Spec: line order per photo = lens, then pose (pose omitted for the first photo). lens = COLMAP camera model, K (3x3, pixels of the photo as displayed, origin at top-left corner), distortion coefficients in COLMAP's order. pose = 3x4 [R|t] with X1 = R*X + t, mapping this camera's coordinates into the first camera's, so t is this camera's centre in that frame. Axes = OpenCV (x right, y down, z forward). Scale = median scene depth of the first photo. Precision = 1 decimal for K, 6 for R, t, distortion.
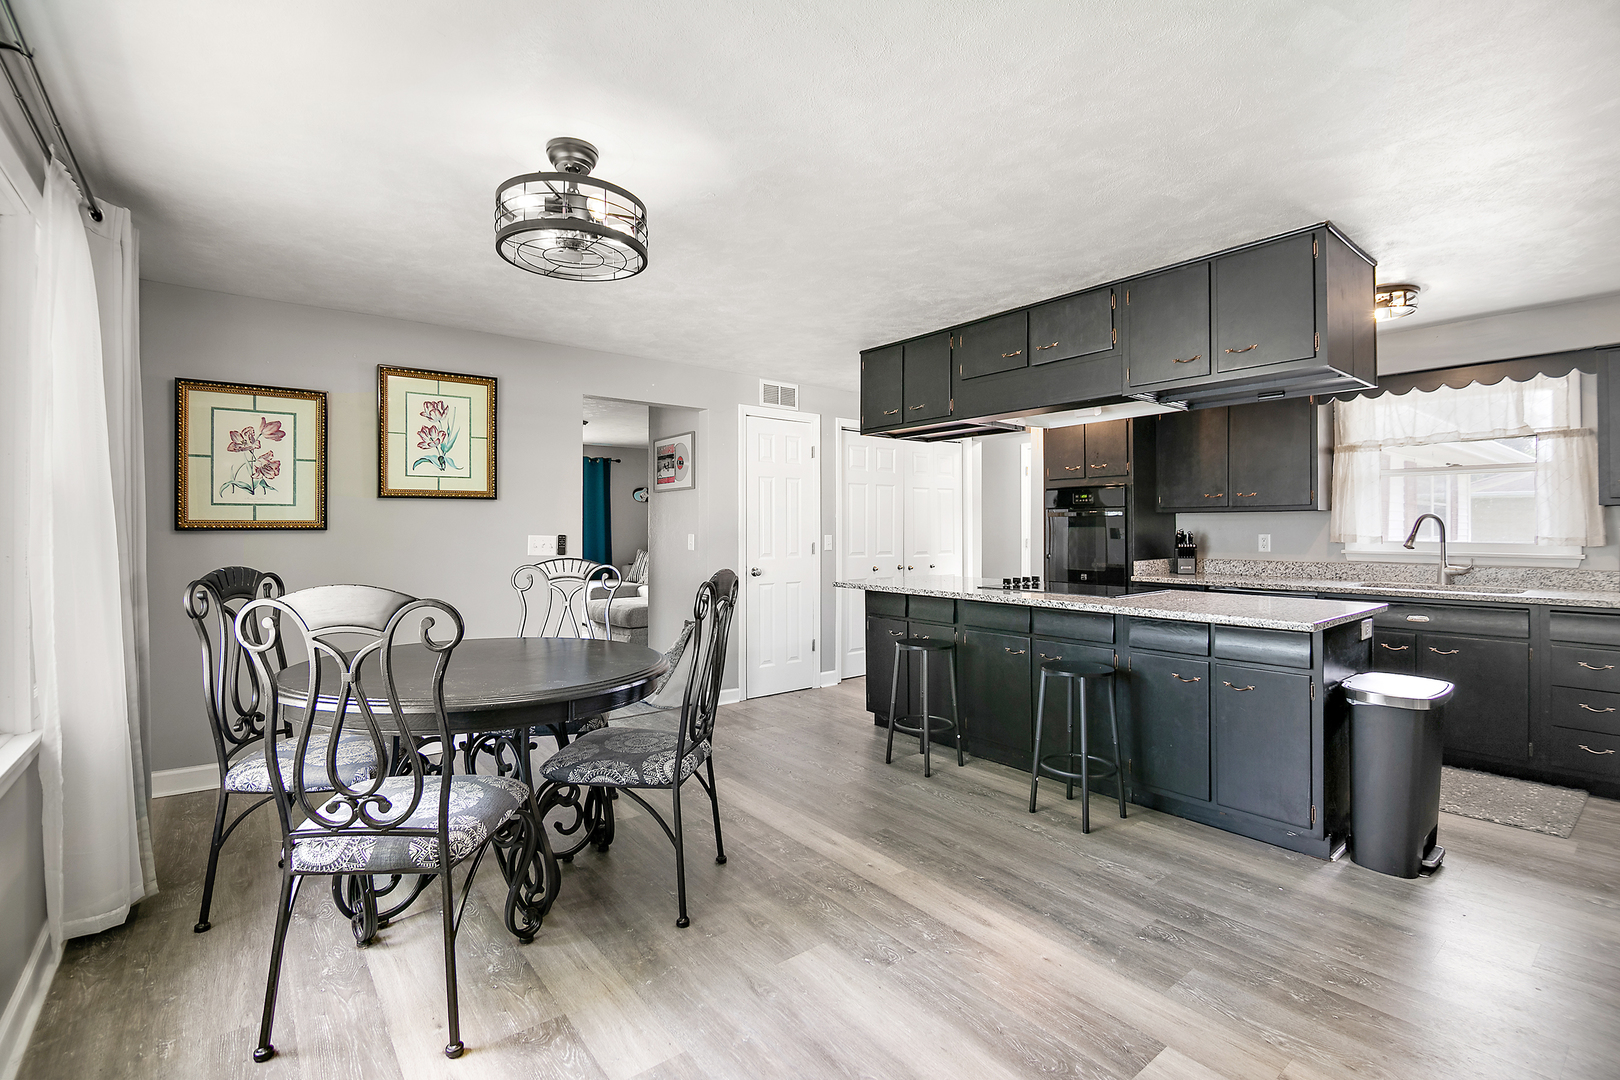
lens RADIAL K [[735.2, 0, 805.7], [0, 735.2, 529.7], [0, 0, 1]] dist [-0.015290, -0.001073]
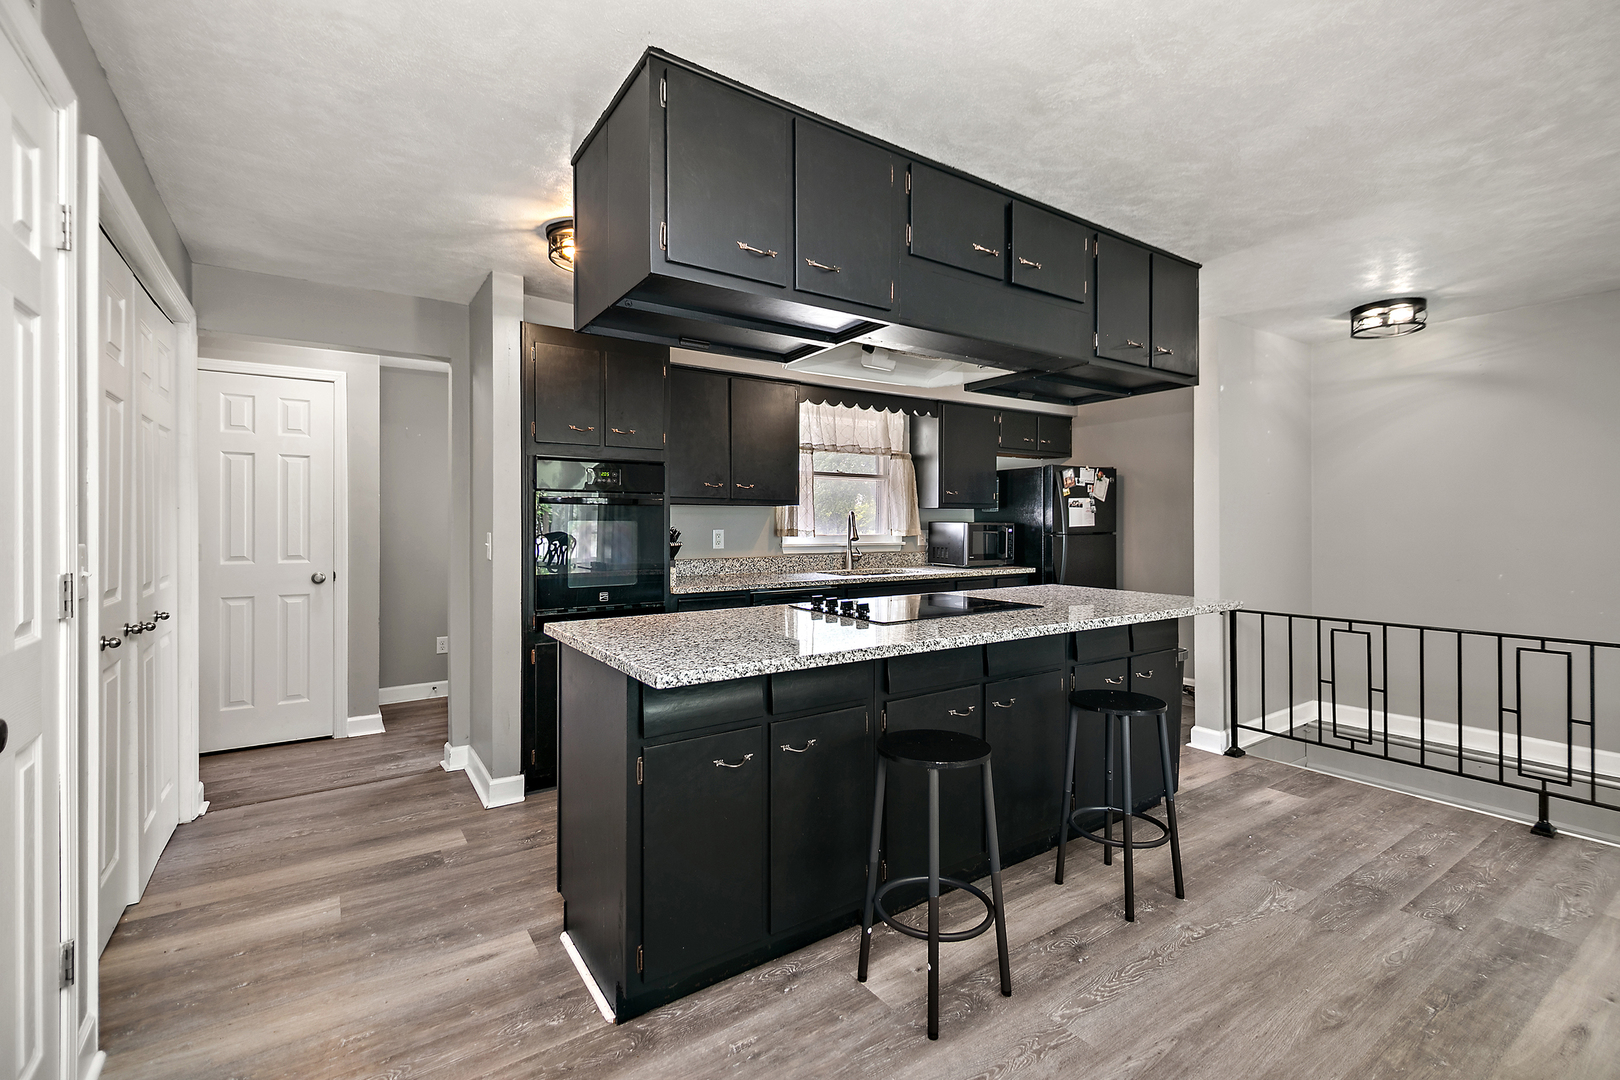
lens RADIAL K [[716.7, 0, 808.6], [0, 716.7, 523.0], [0, 0, 1]] dist [-0.000025, -0.000568]
pose [[0.070787, 0.003008, 0.997487, -0.444621], [0.002688, 0.999991, -0.003206, 0.001551], [-0.997488, 0.002908, 0.070779, 1.377955]]
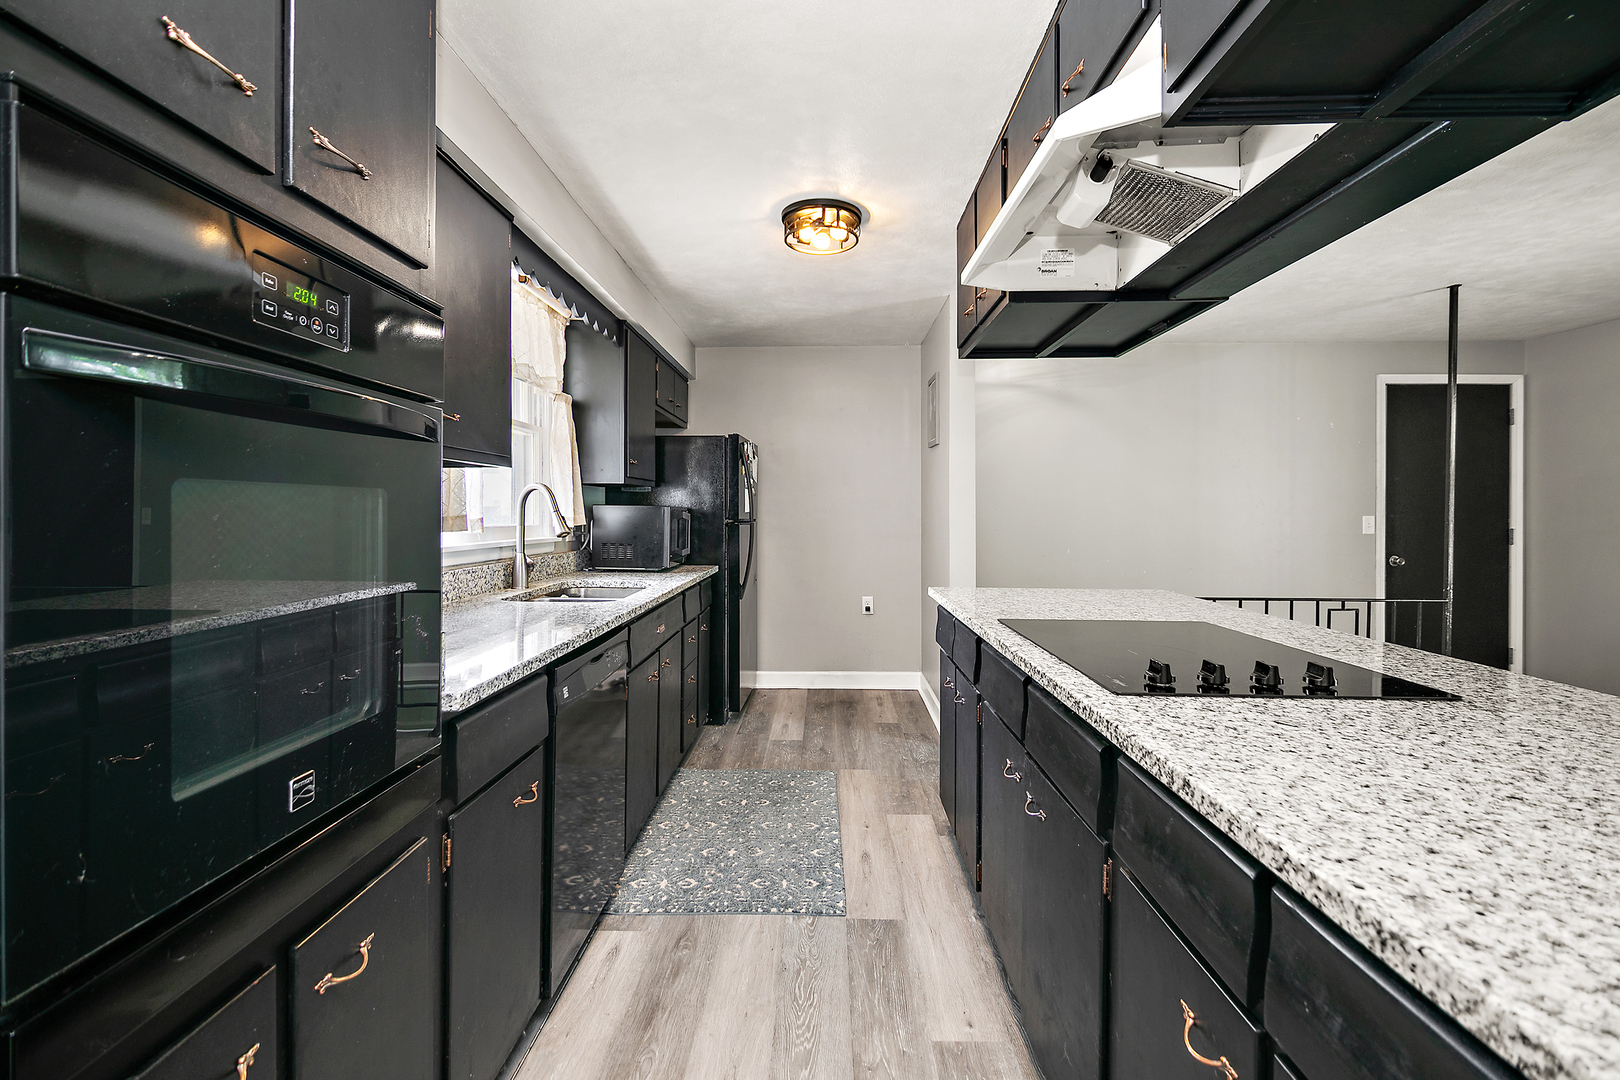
lens RADIAL K [[716.7, 0, 808.6], [0, 716.7, 523.0], [0, 0, 1]] dist [-0.000025, -0.000568]
pose [[-0.771167, -0.008736, 0.636573, 0.336467], [-0.001486, 0.999928, 0.011922, 0.009188], [-0.636631, 0.008248, -0.771124, 1.886871]]
